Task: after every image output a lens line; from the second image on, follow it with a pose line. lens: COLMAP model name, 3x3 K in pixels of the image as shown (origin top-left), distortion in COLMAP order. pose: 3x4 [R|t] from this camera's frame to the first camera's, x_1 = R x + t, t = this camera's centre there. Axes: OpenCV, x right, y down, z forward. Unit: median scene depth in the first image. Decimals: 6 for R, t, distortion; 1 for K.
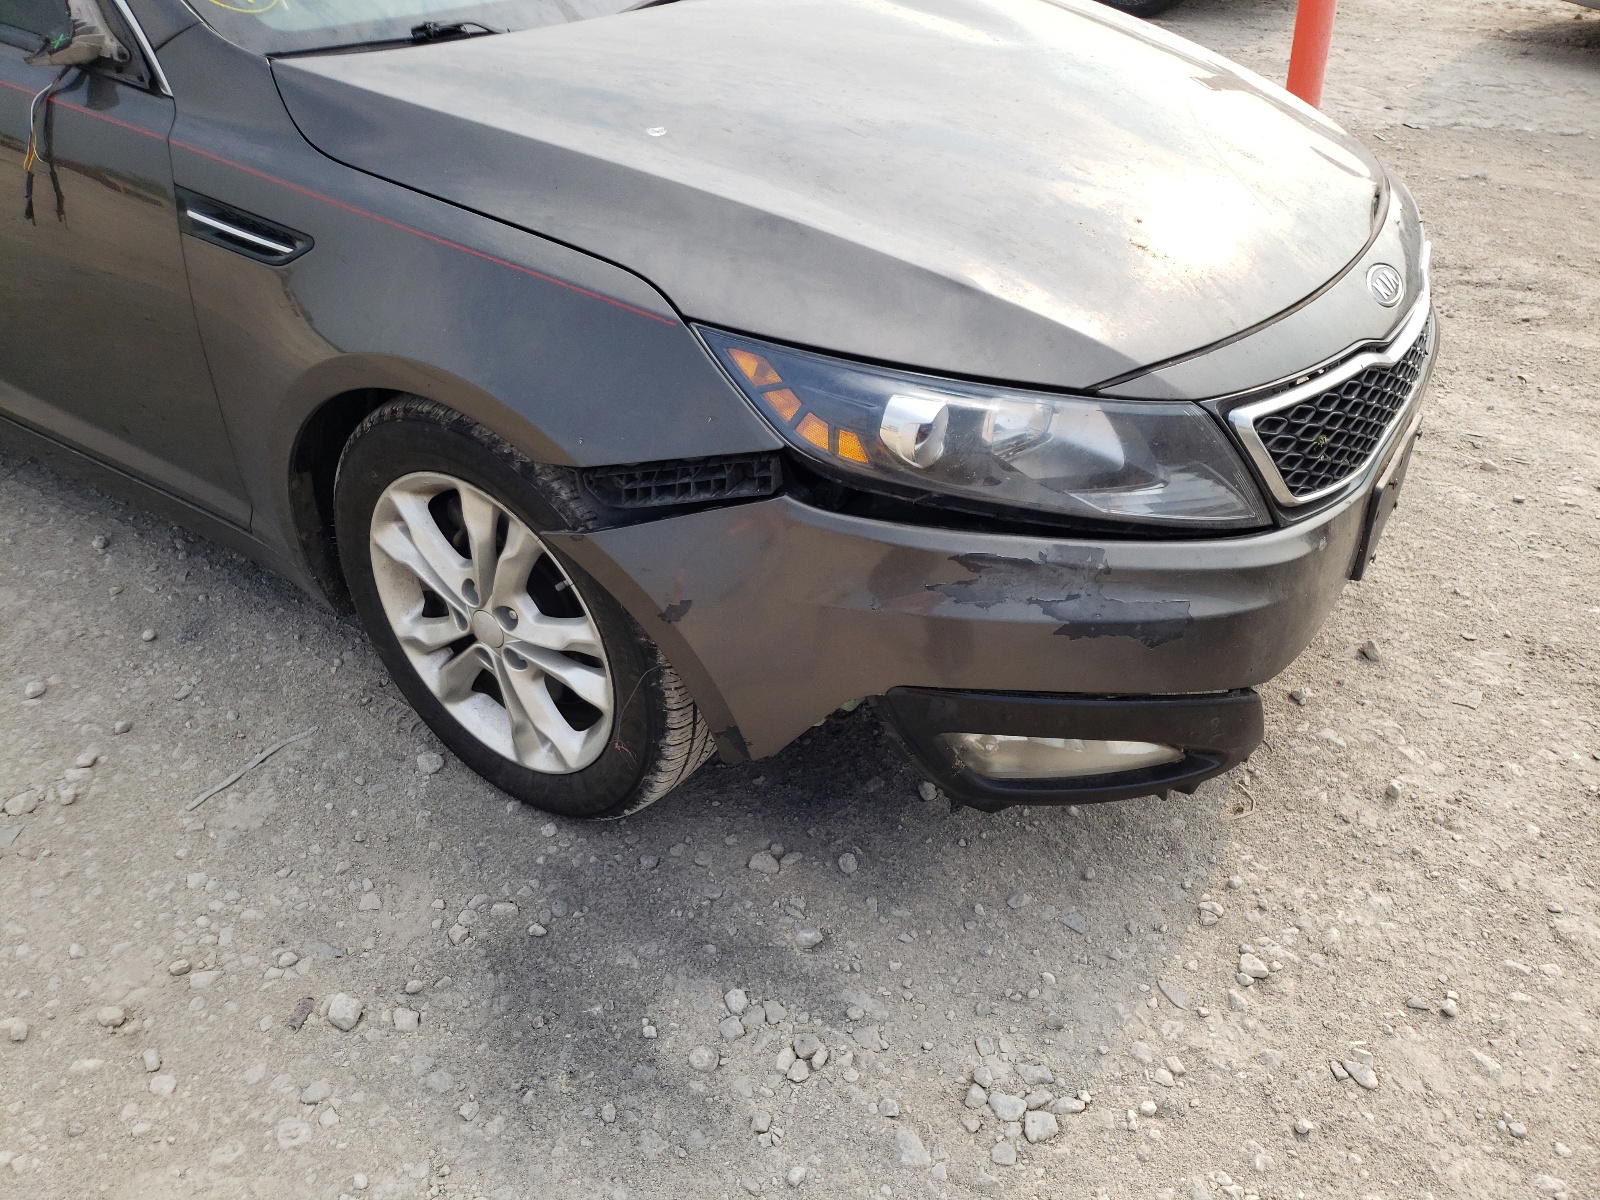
lens RADIAL K [[1246.7, 0, 798.6], [0, 1246.7, 580.1], [0, 0, 1]] dist [0.010250, 0.001801]
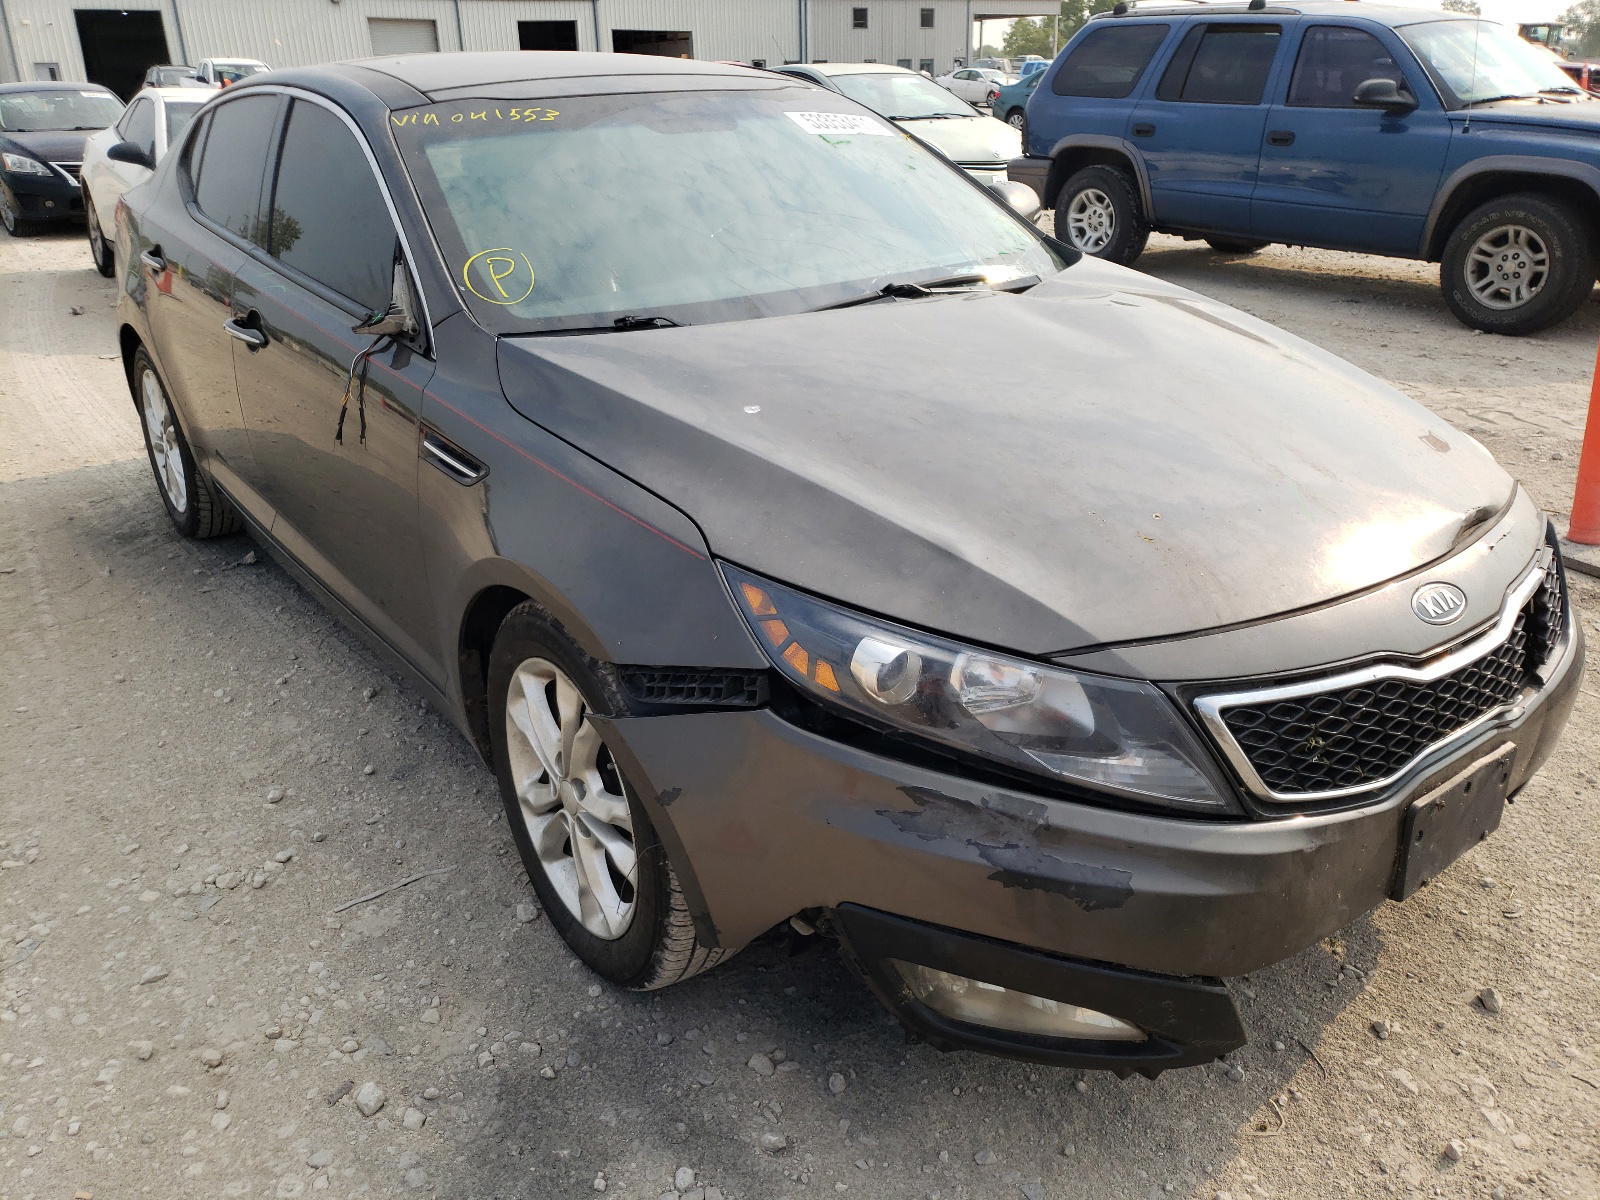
lens RADIAL K [[1246.7, 0, 798.6], [0, 1246.7, 580.1], [0, 0, 1]] dist [0.010250, 0.001801]
pose [[0.944573, 0.111042, -0.308952, 0.300748], [-0.172287, 0.968726, -0.178569, 0.012943], [0.279461, 0.221900, 0.934164, -0.084445]]
